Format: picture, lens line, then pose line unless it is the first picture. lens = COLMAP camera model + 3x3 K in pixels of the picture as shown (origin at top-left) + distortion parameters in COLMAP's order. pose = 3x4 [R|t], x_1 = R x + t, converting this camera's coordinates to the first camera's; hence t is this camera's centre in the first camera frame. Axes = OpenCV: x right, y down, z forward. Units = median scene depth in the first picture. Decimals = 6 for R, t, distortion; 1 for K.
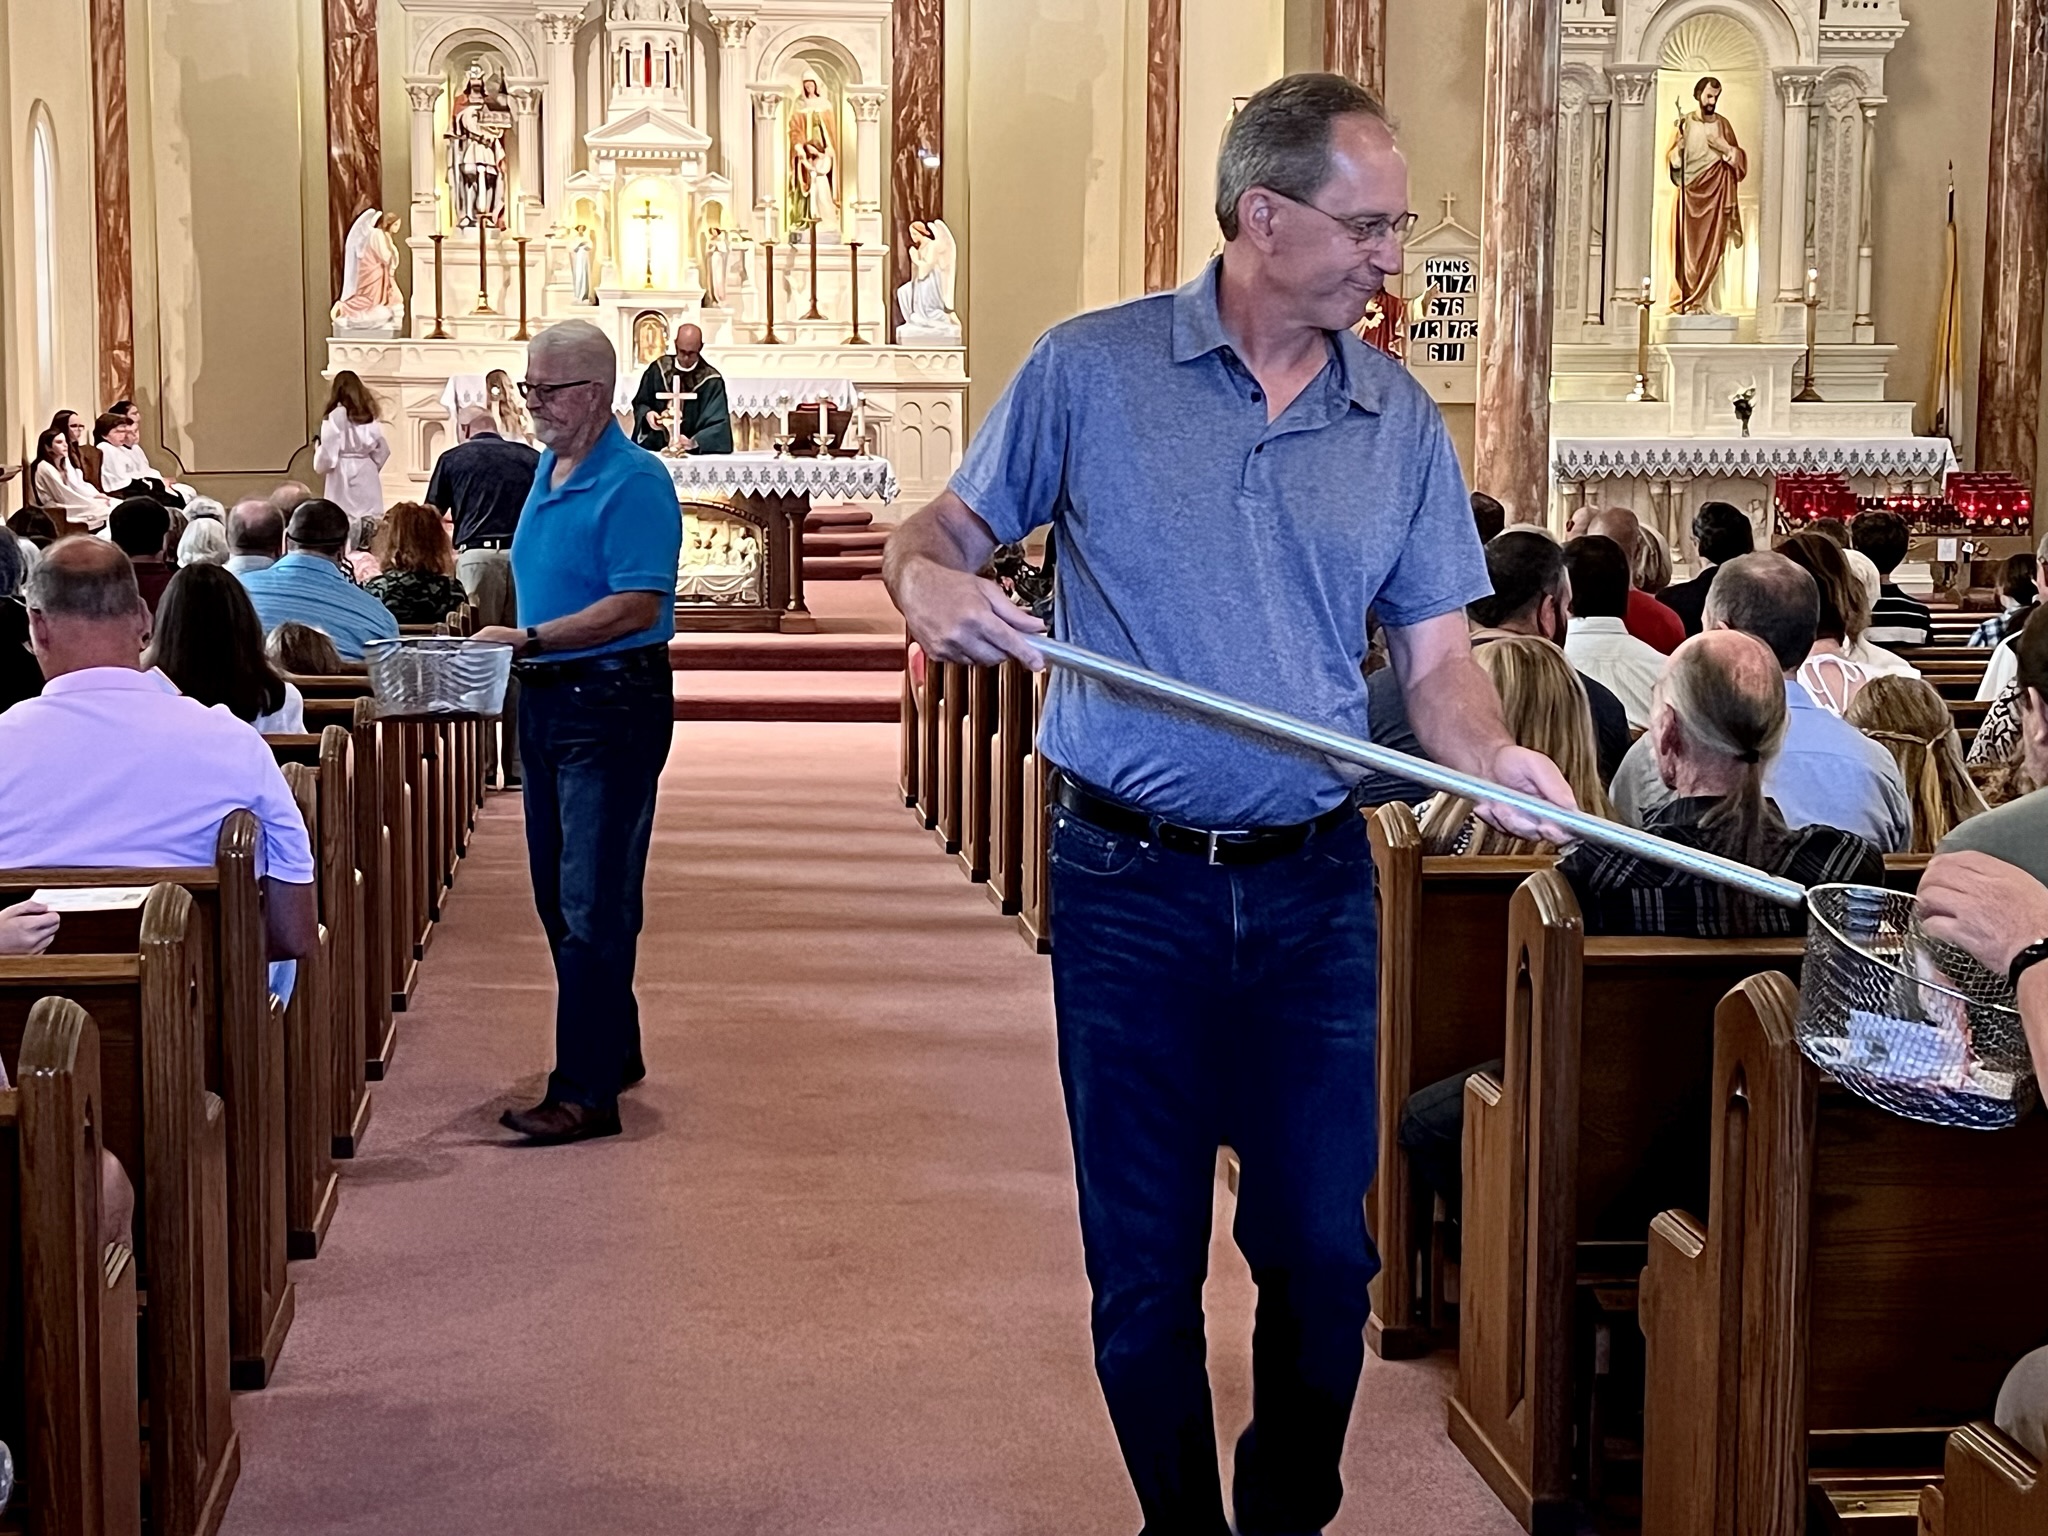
lens RADIAL K [[3560.9, 0, 1024.0], [0, 3560.9, 768.0], [0, 0, 1]] dist [0.048796, 0.178101]
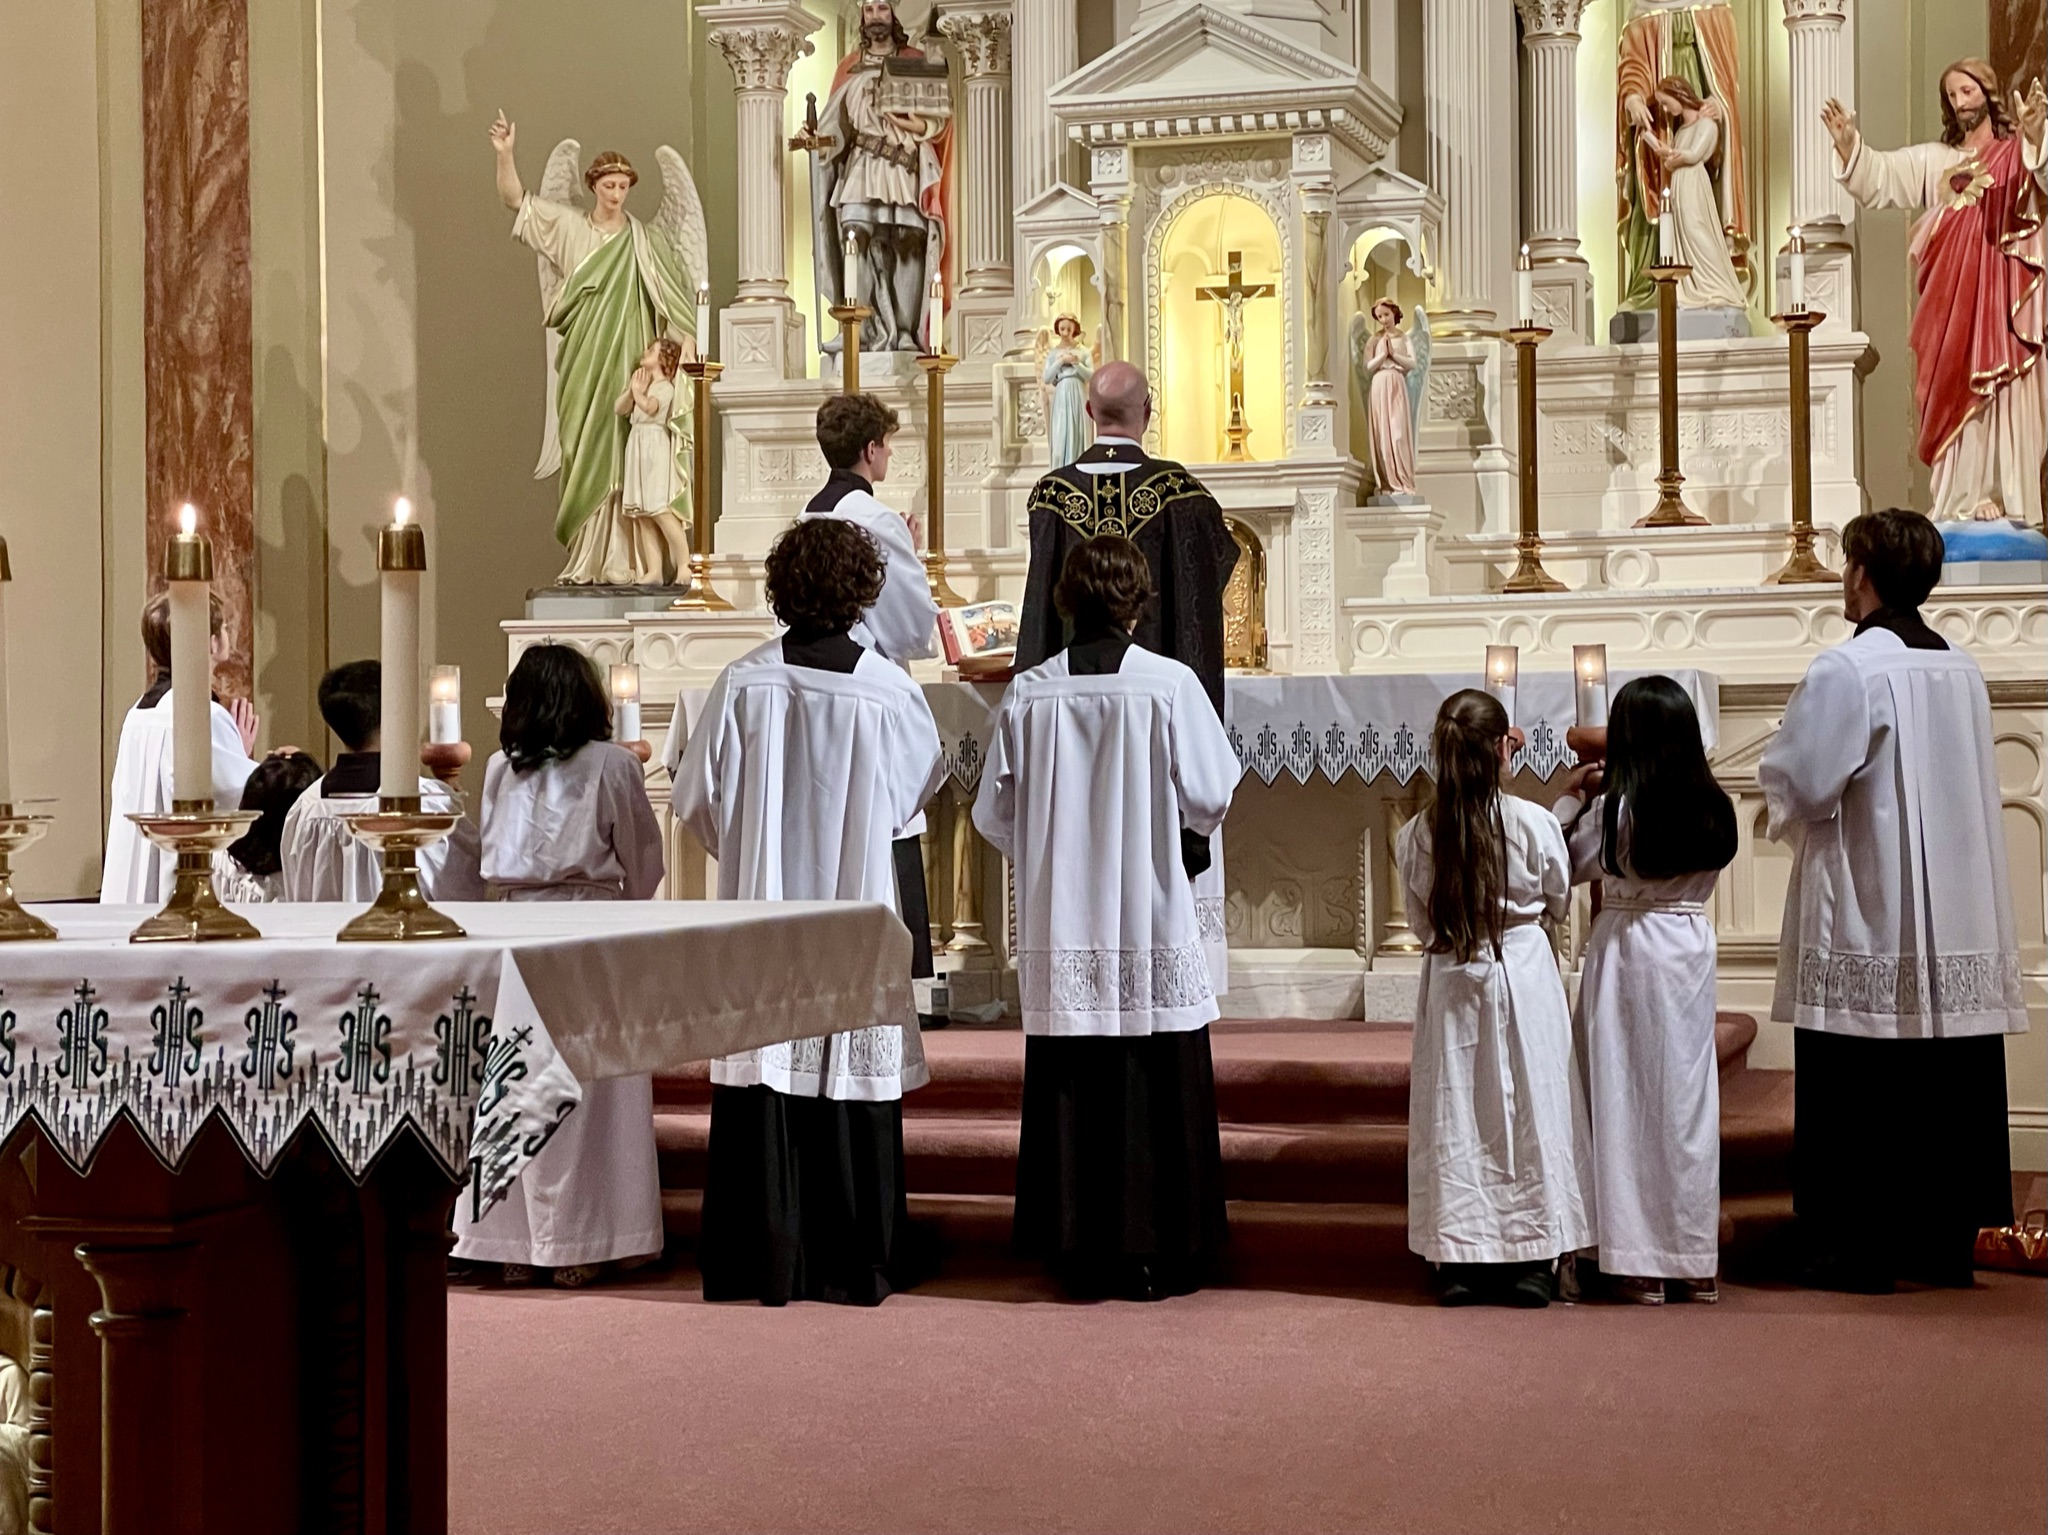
lens RADIAL K [[3795.3, 0, 1024.0], [0, 3795.3, 767.5], [0, 0, 1]] dist [0.000909, 0.168299]
pose [[0.917807, -0.023137, -0.396351, 0.040091], [-0.019730, 0.994409, -0.103736, -0.056411], [0.396535, 0.103030, 0.912220, 0.604392]]
